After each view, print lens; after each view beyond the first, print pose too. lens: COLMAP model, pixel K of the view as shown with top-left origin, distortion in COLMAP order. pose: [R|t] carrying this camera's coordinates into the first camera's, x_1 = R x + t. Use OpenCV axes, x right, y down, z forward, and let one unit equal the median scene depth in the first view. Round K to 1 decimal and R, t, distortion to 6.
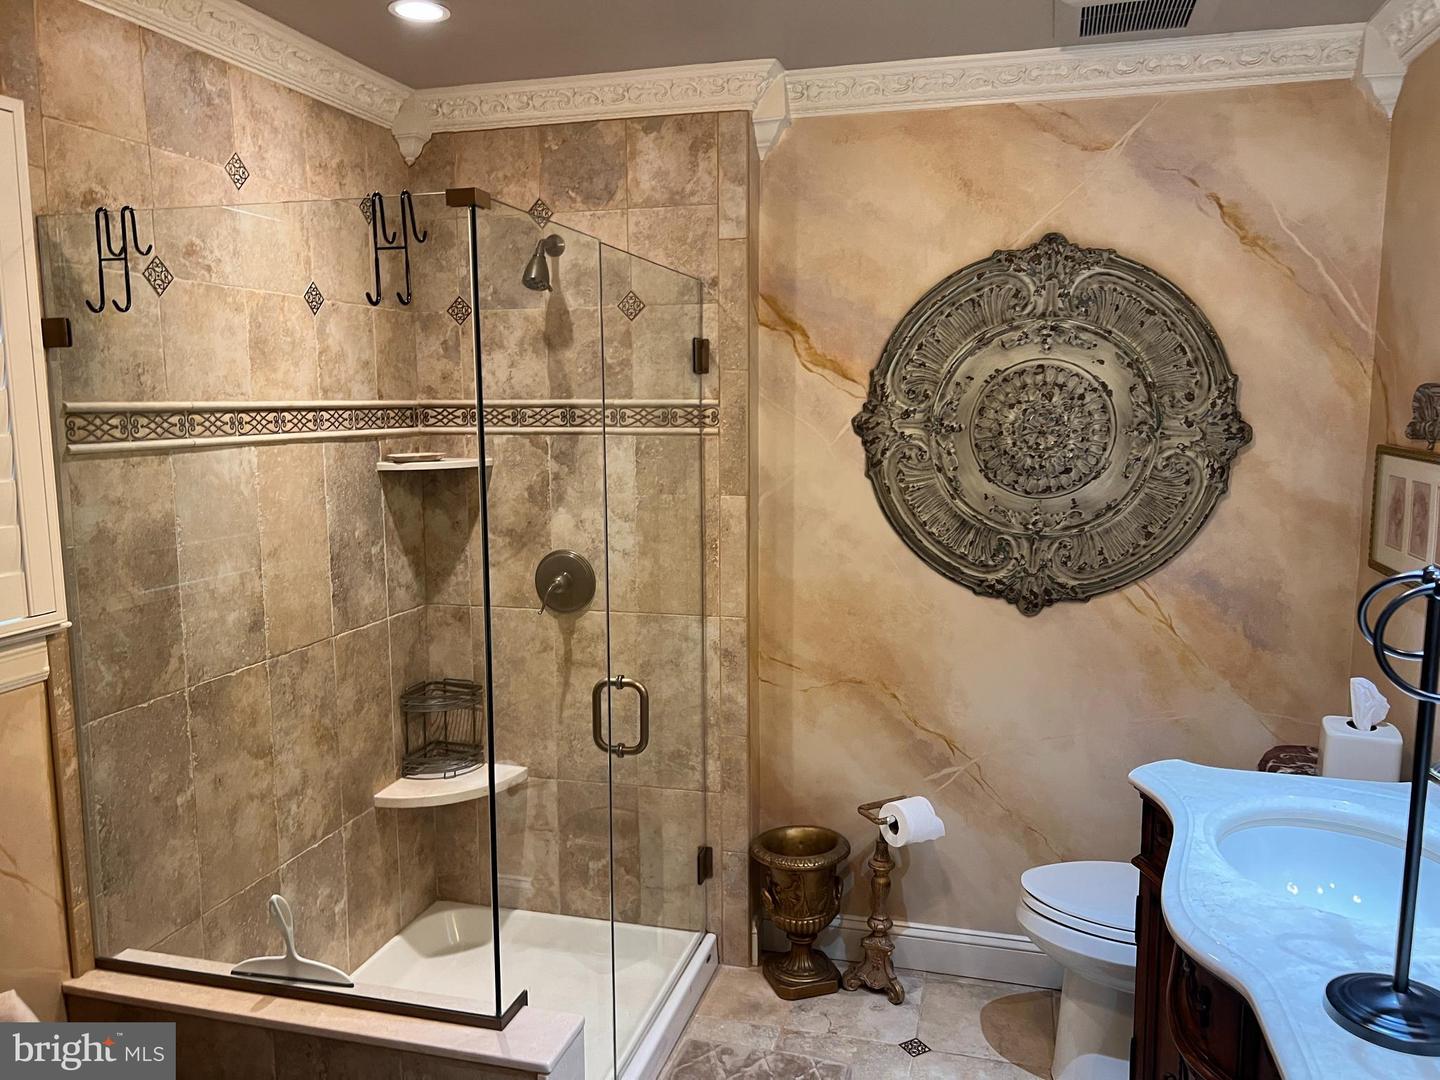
lens RADIAL K [[1080.7, 0, 715.8], [0, 1080.7, 542.9], [0, 0, 1]] dist [0.058549, -0.068301]
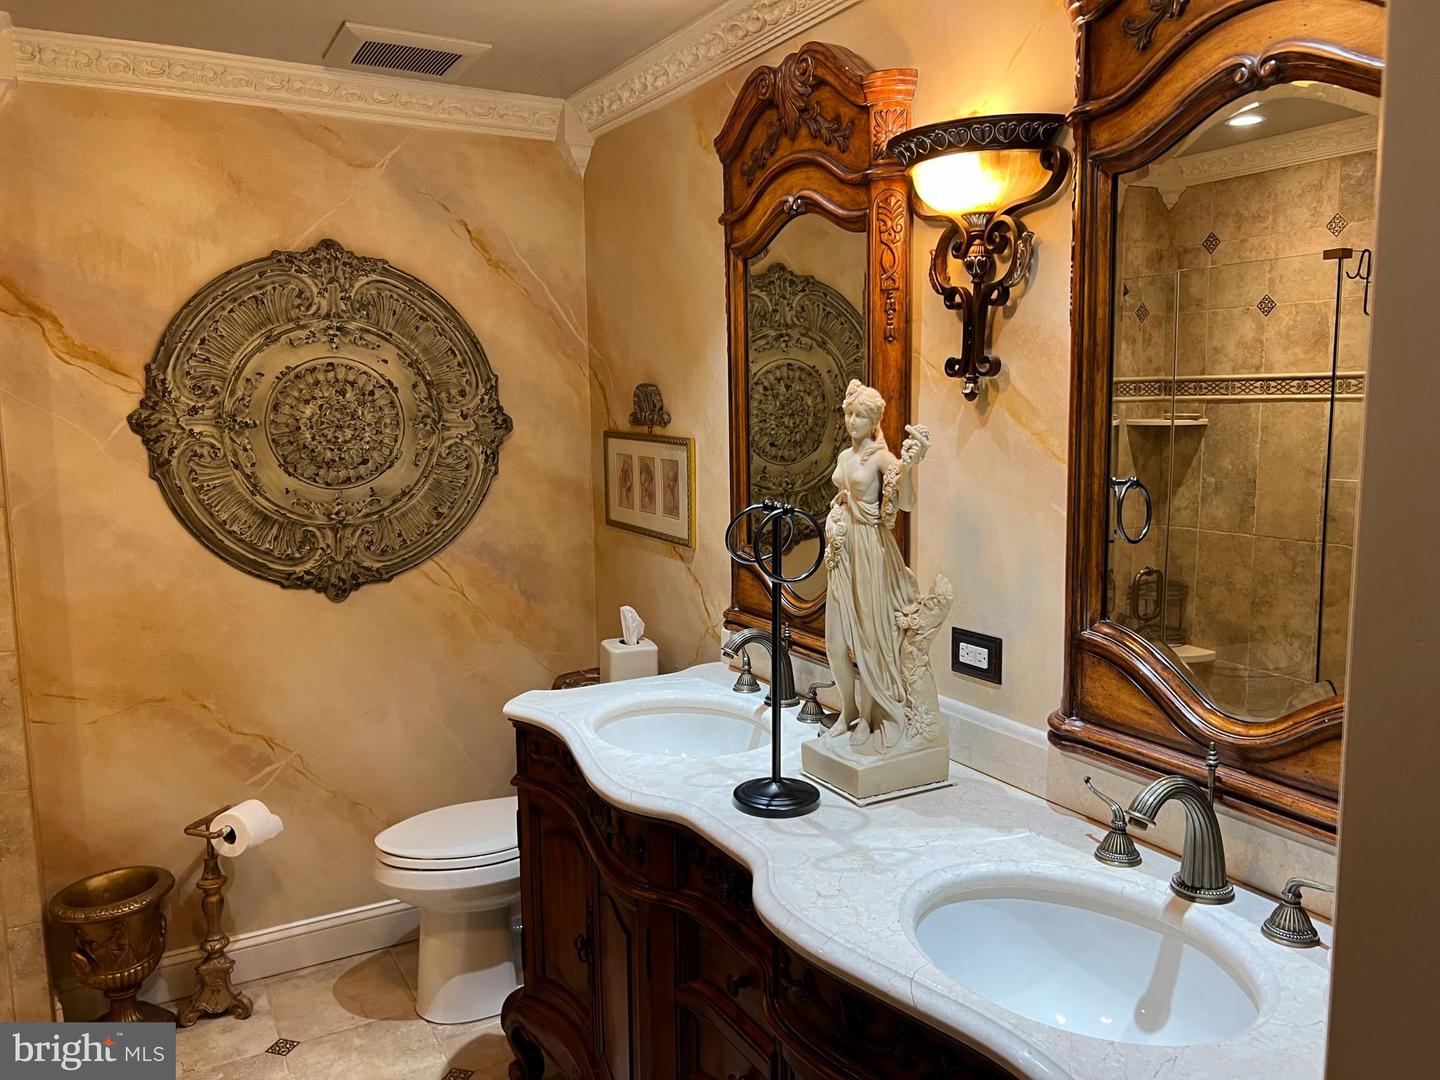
lens RADIAL K [[1080.7, 0, 731.0], [0, 1080.7, 526.8], [0, 0, 1]] dist [0.058549, -0.068301]
pose [[0.714483, -0.088907, 0.693981, -0.167477], [0.097710, 0.994853, 0.026855, 0.004147], [-0.692796, 0.048621, 0.719492, -0.022030]]
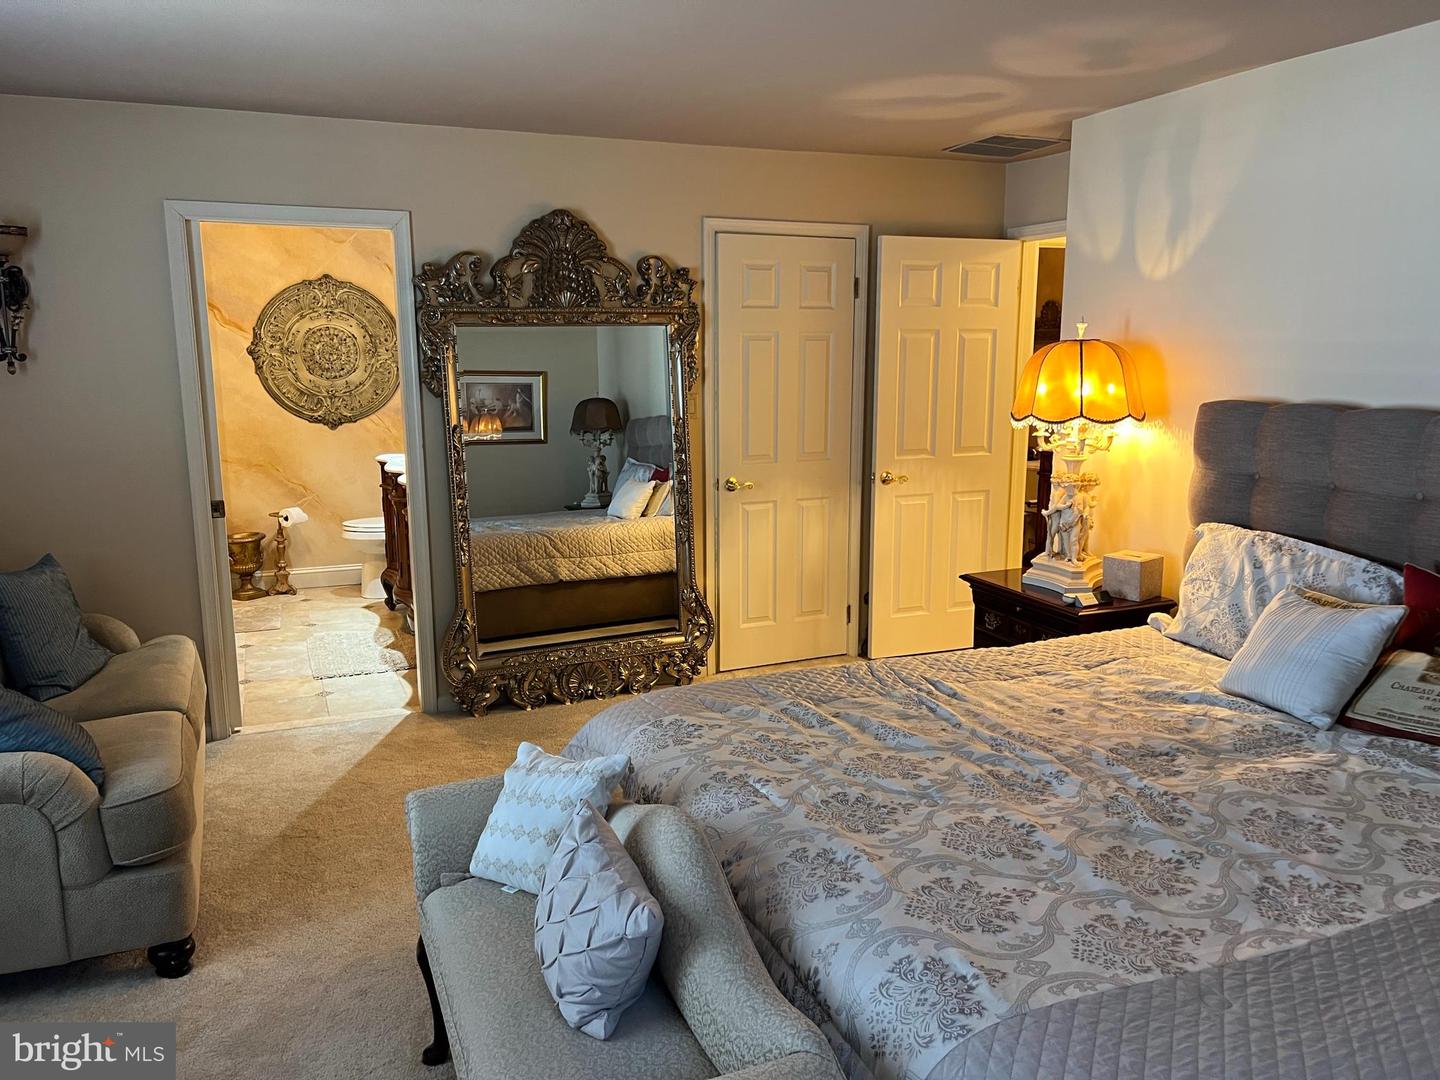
lens RADIAL K [[1080.7, 0, 716.0], [0, 1080.7, 537.8], [0, 0, 1]] dist [0.058549, -0.068301]
pose [[0.797856, -0.107850, 0.593122, -0.516112], [0.076115, 0.994015, 0.078359, 0.187059], [-0.598024, -0.017373, 0.801290, -1.520838]]
